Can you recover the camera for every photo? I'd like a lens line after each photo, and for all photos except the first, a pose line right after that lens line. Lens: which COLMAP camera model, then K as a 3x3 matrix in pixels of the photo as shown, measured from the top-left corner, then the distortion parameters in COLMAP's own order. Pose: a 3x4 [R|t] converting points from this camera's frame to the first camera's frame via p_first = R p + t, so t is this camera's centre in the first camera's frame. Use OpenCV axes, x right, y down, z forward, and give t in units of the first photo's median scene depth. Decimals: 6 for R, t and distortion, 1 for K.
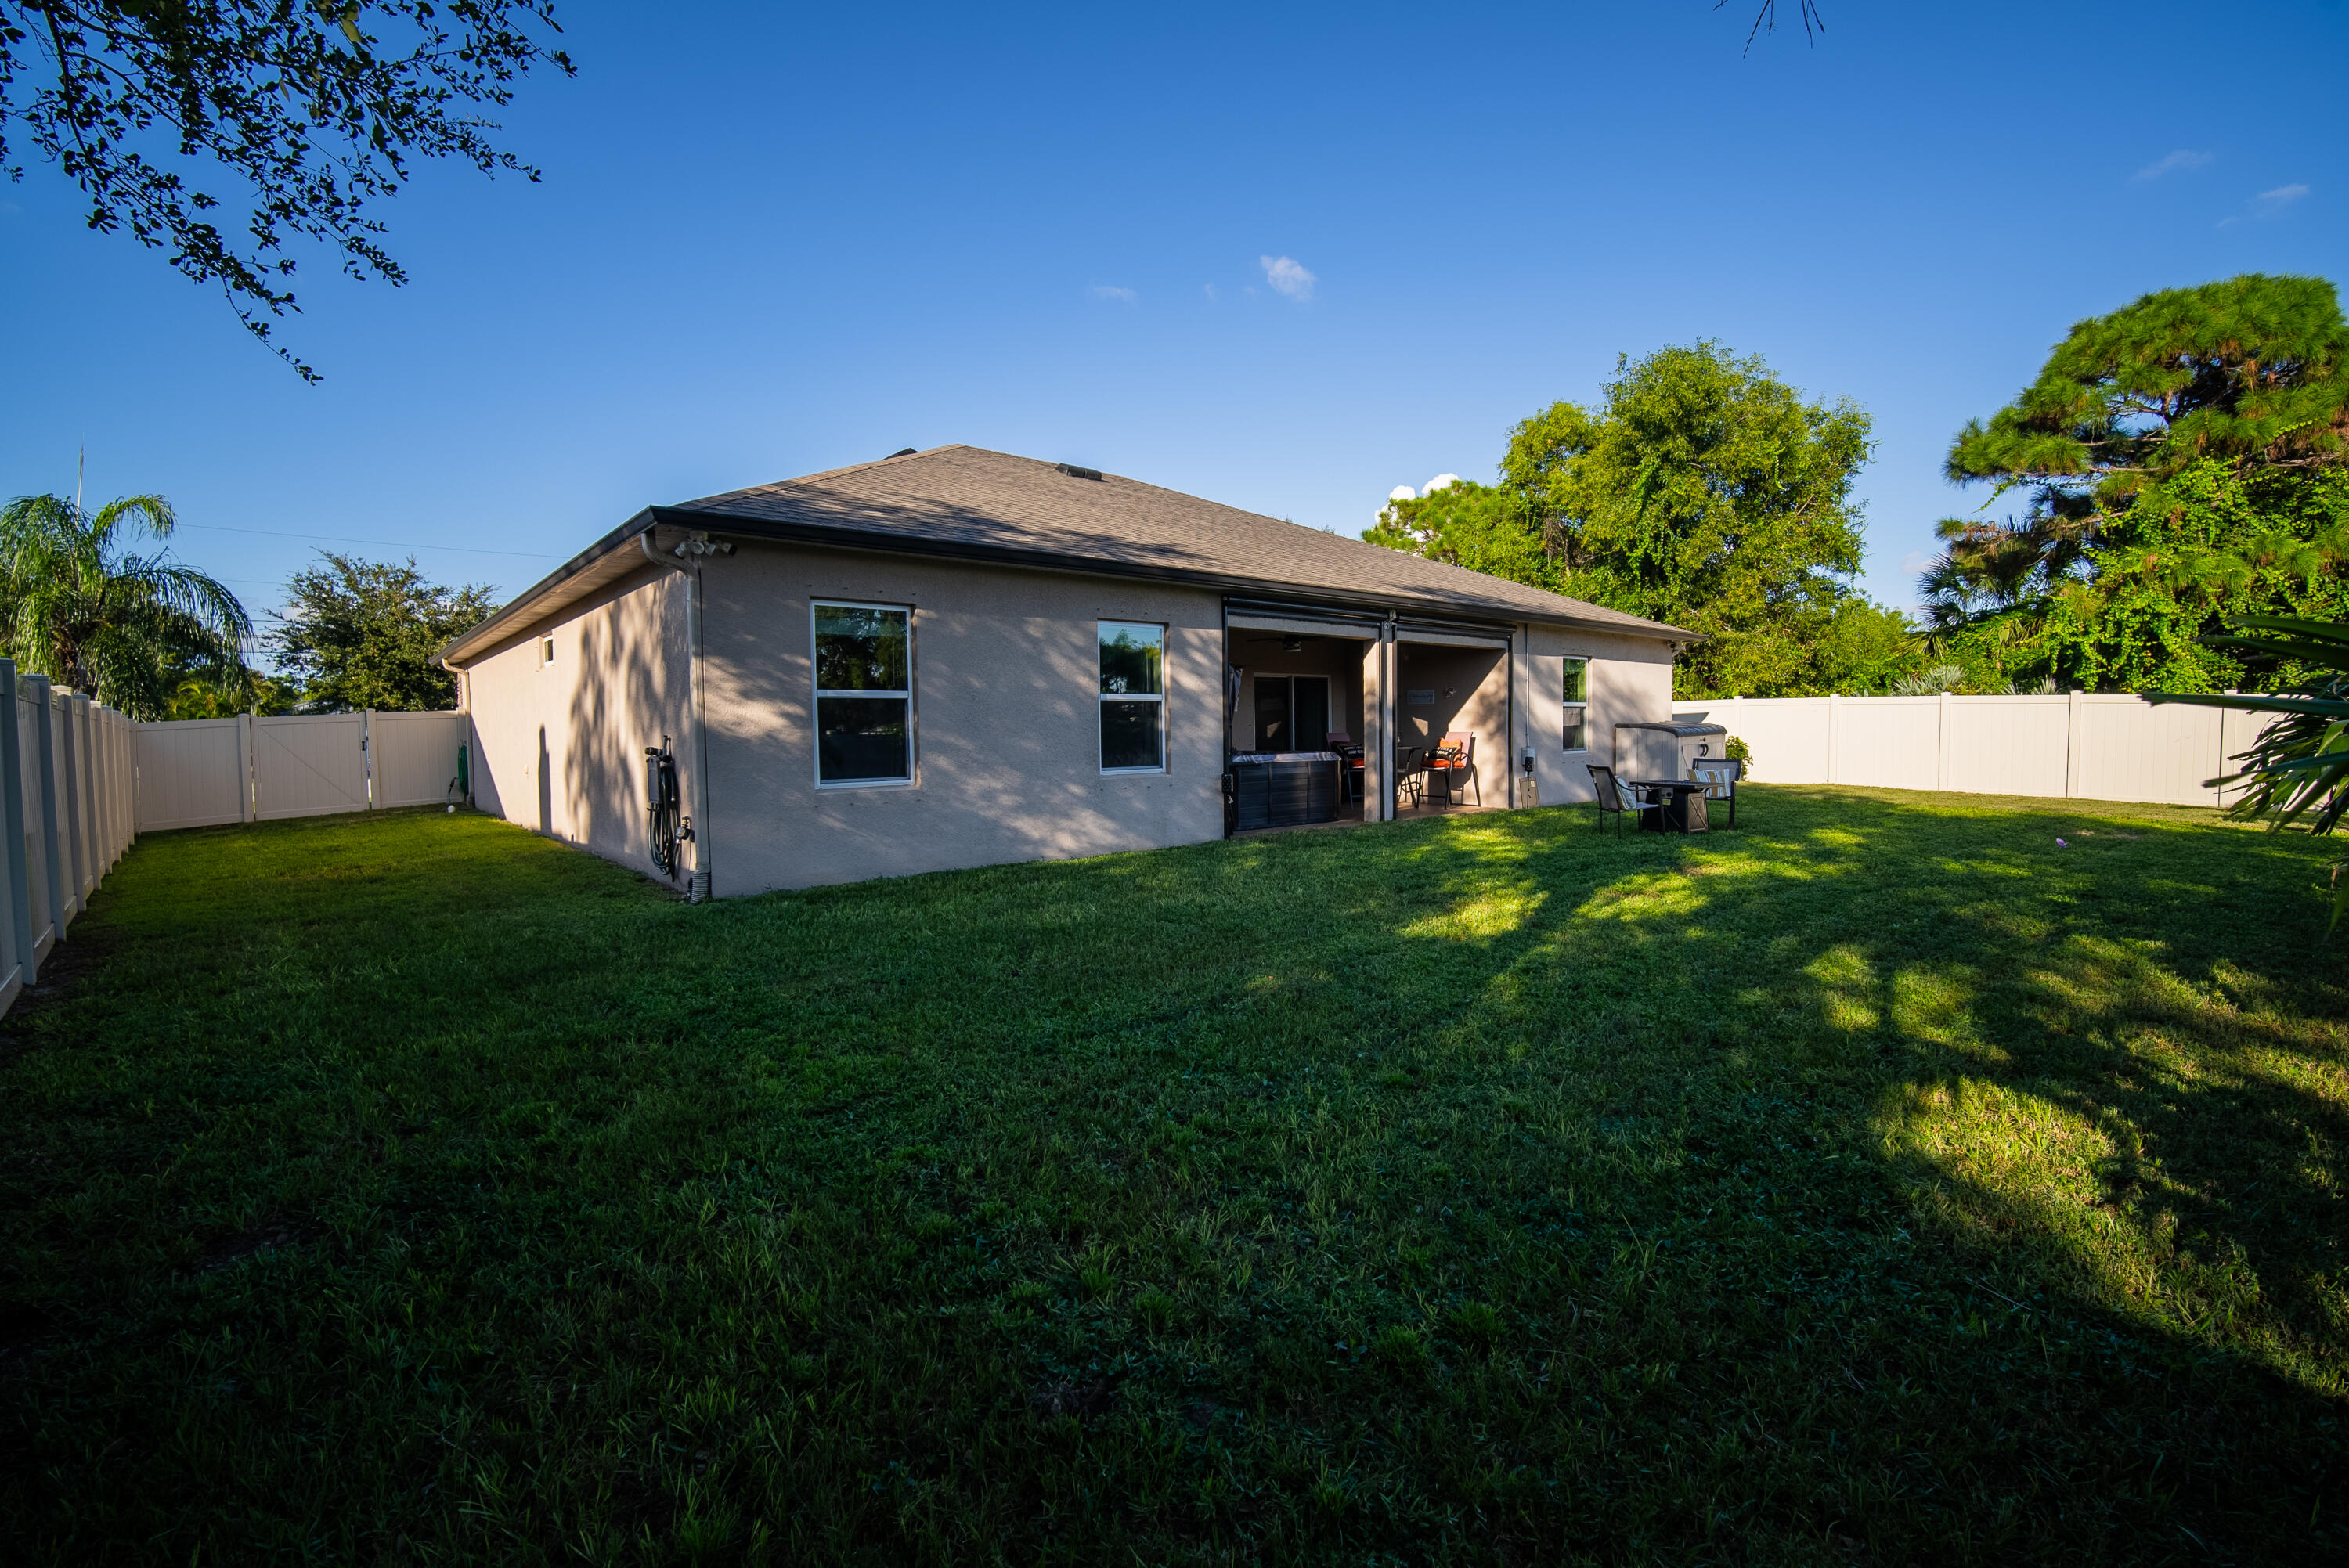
lens RADIAL K [[1071.5, 0, 1205.9], [0, 1071.5, 787.0], [0, 0, 1]] dist [0.000903, 0.001610]
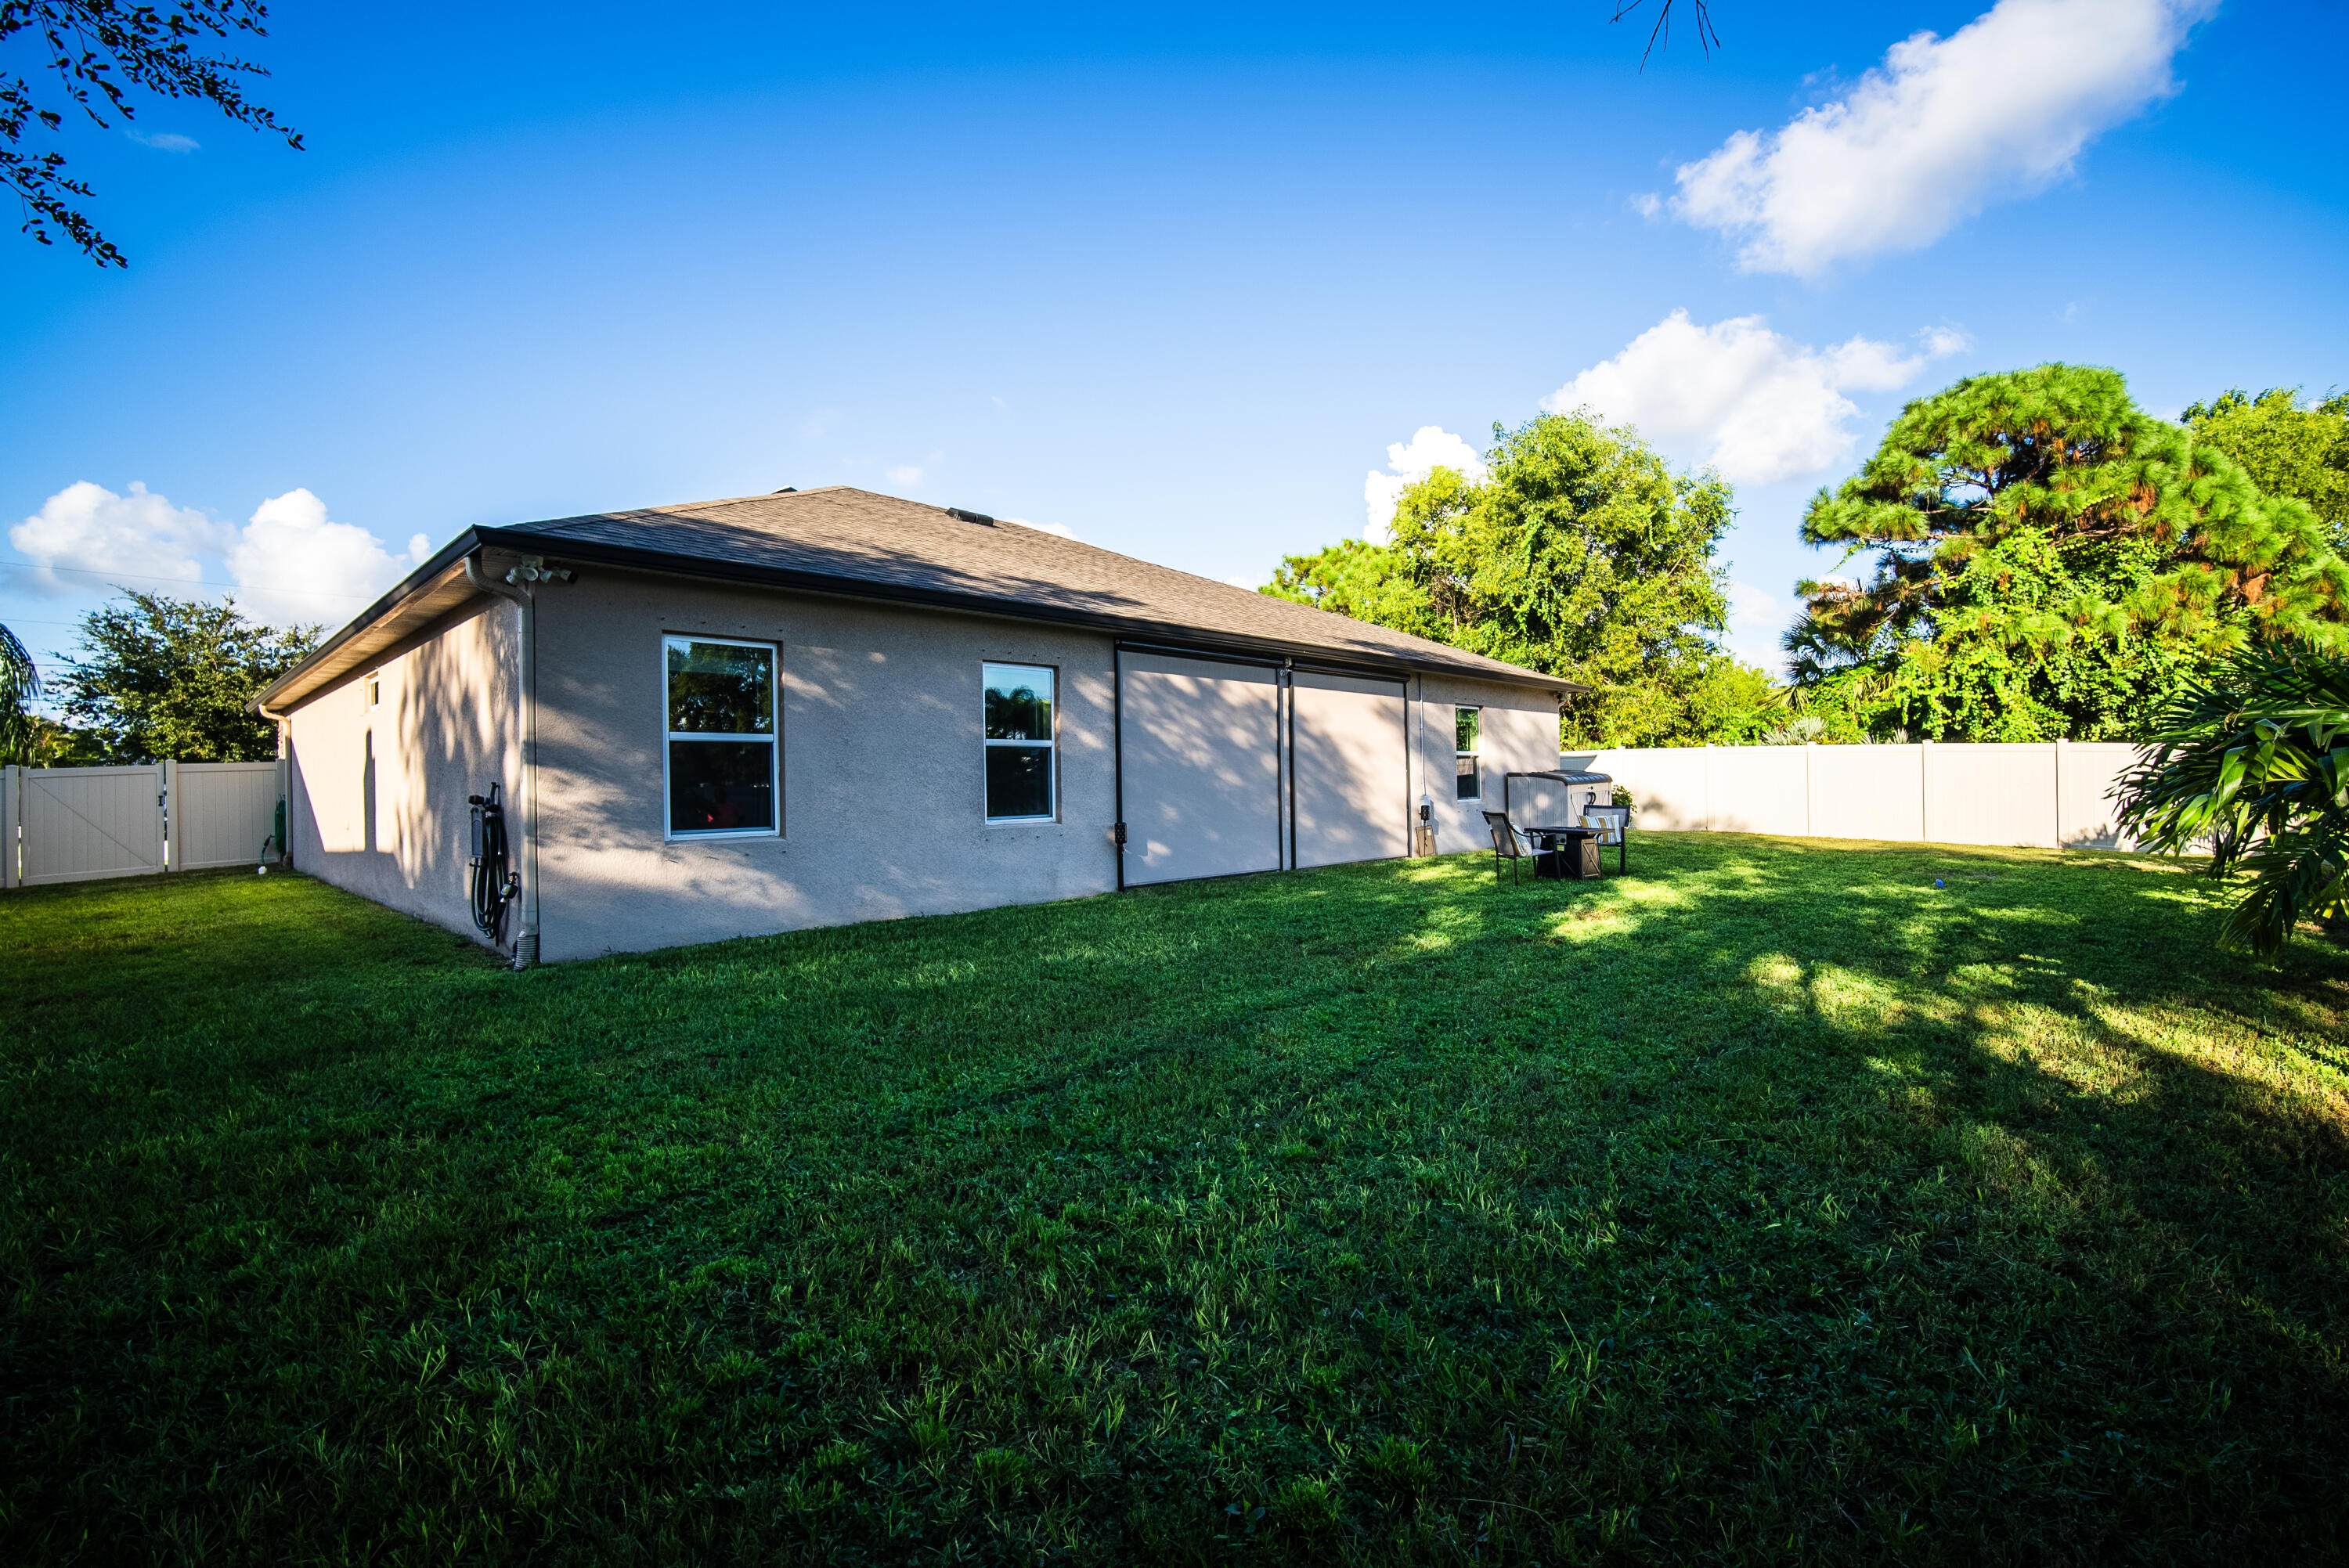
lens RADIAL K [[1038.5, 0, 1220.3], [0, 1038.5, 776.4], [0, 0, 1]] dist [-0.002928, 0.000884]
pose [[0.994559, -0.001381, 0.104167, 0.017562], [0.008342, 0.997757, -0.066418, 0.012965], [-0.103842, 0.066925, 0.992340, 0.093752]]
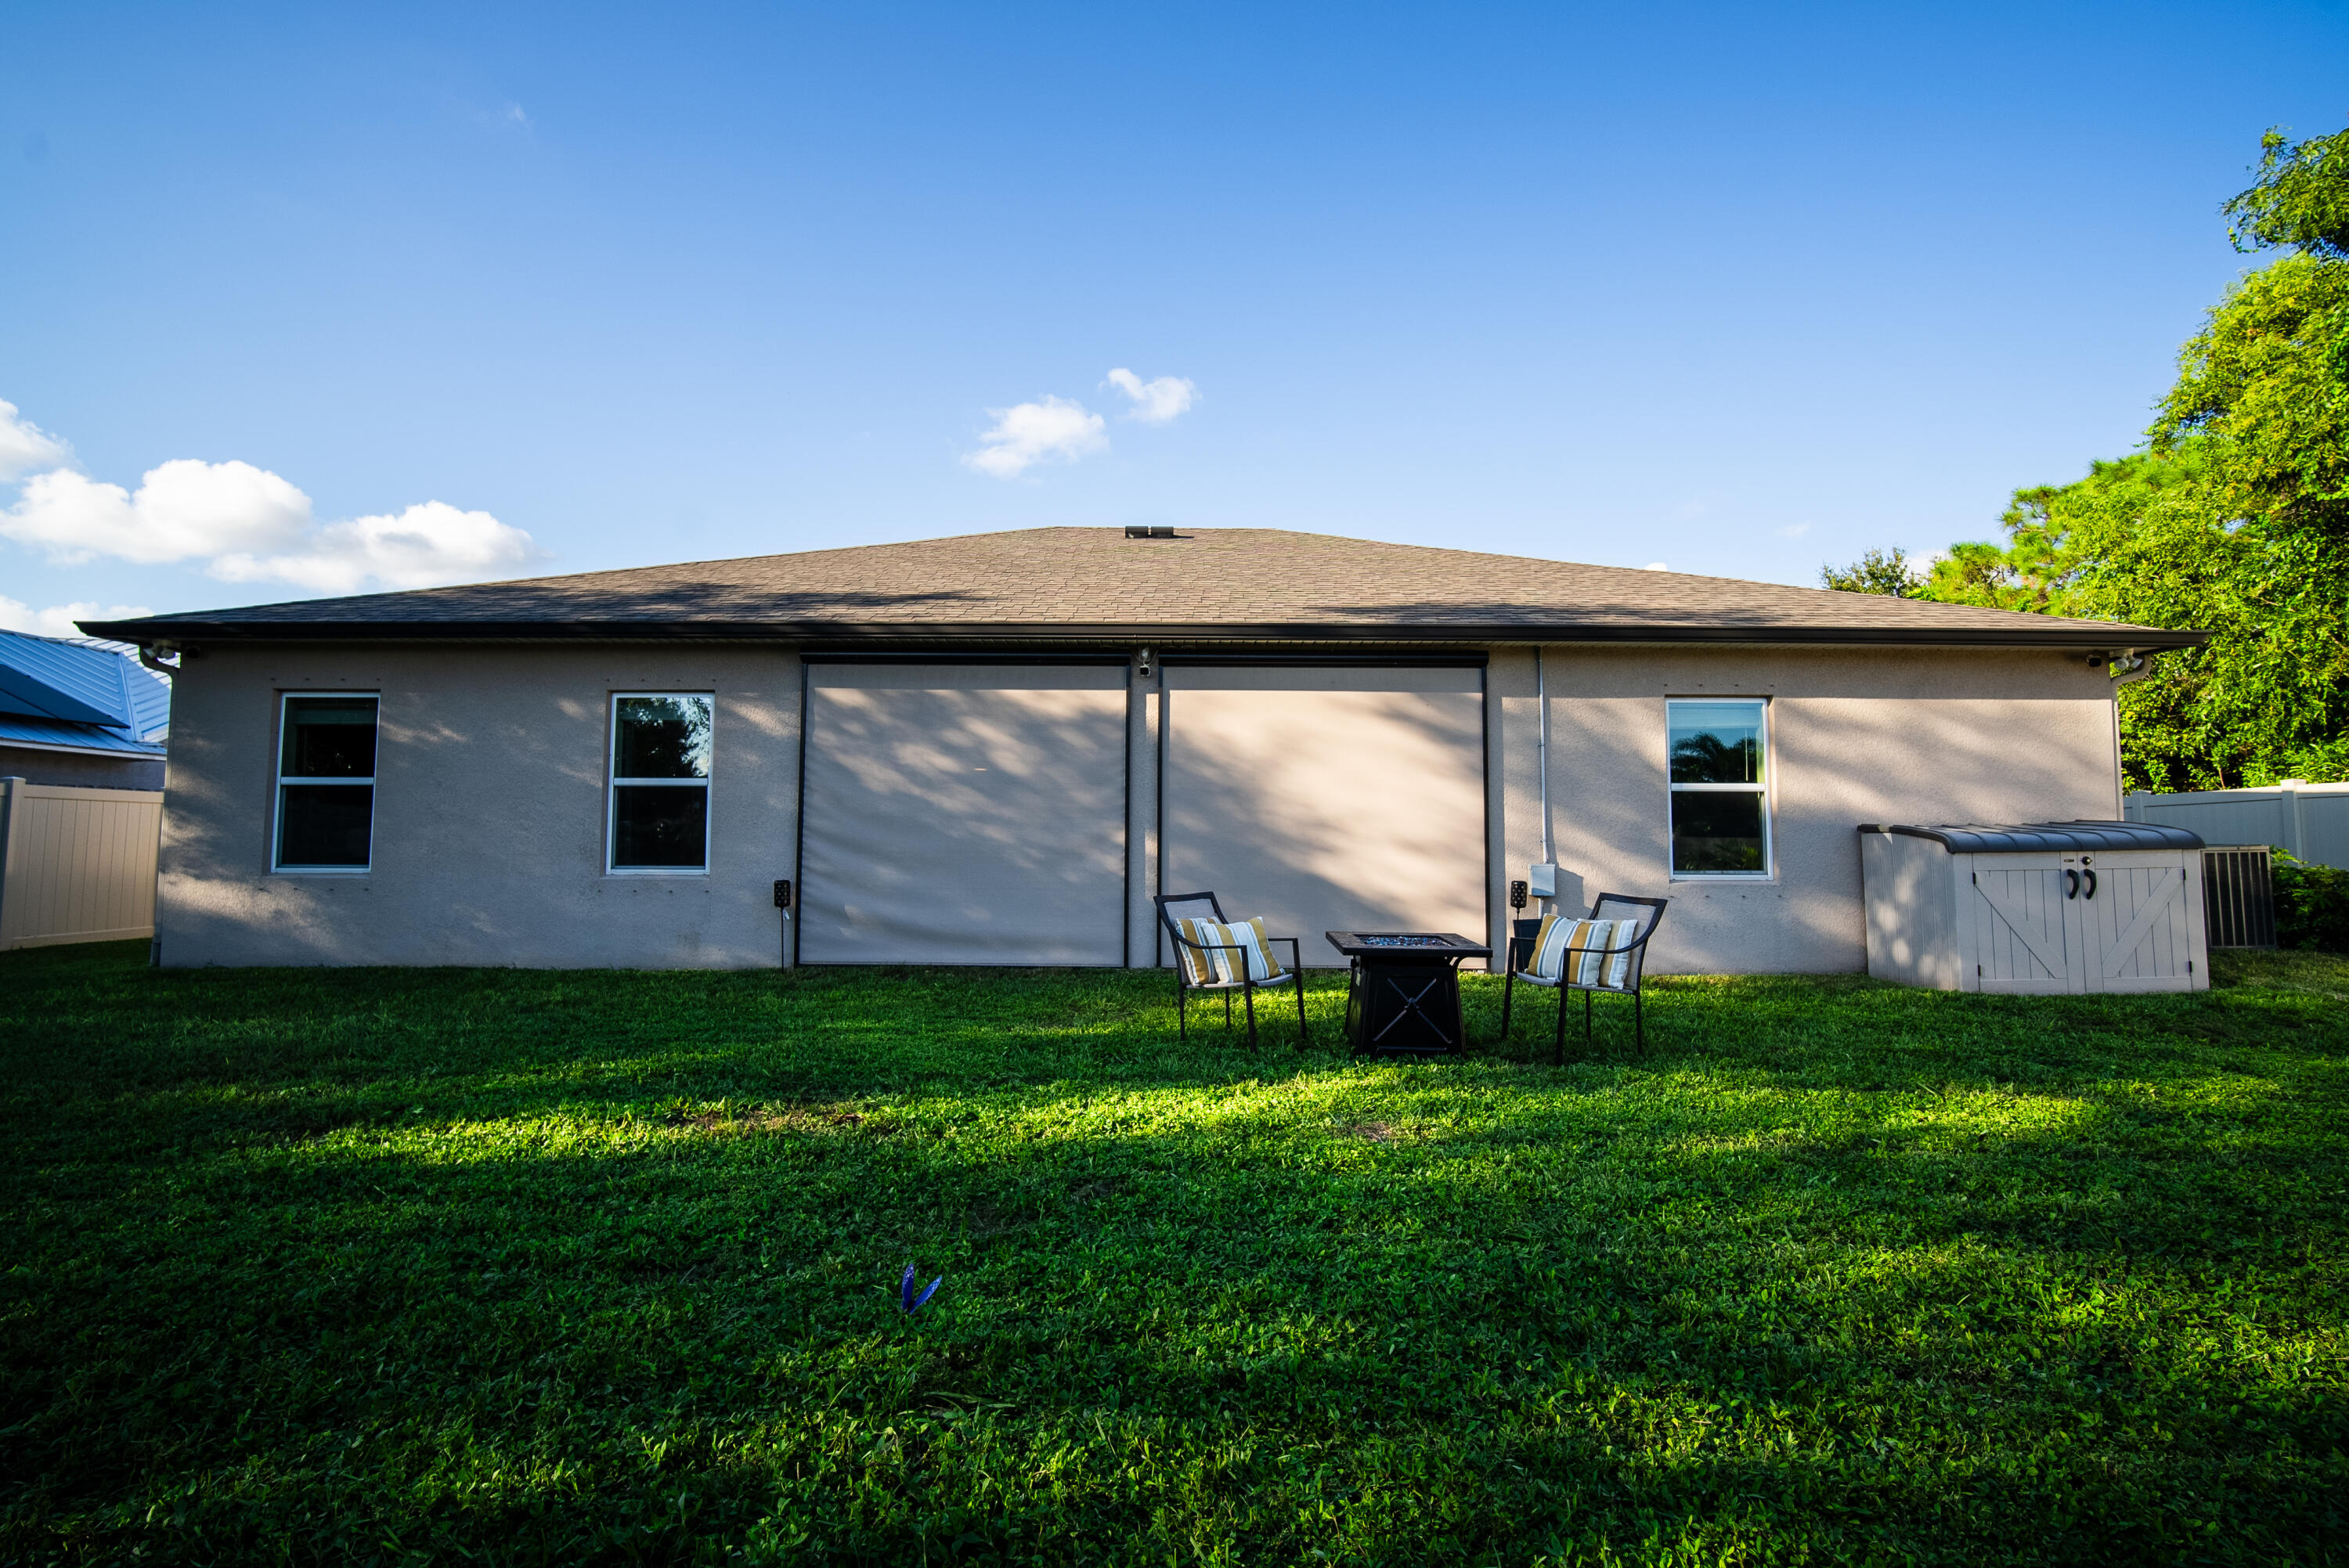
lens RADIAL K [[1019.5, 0, 1174.5], [0, 1019.5, 784.0], [0, 0, 1]] dist [-0.003884, -0.000518]
pose [[0.740775, -0.017817, -0.671517, 0.818858], [-0.053863, 0.994854, -0.085814, -0.035893], [0.669591, 0.099739, 0.736003, 0.766606]]
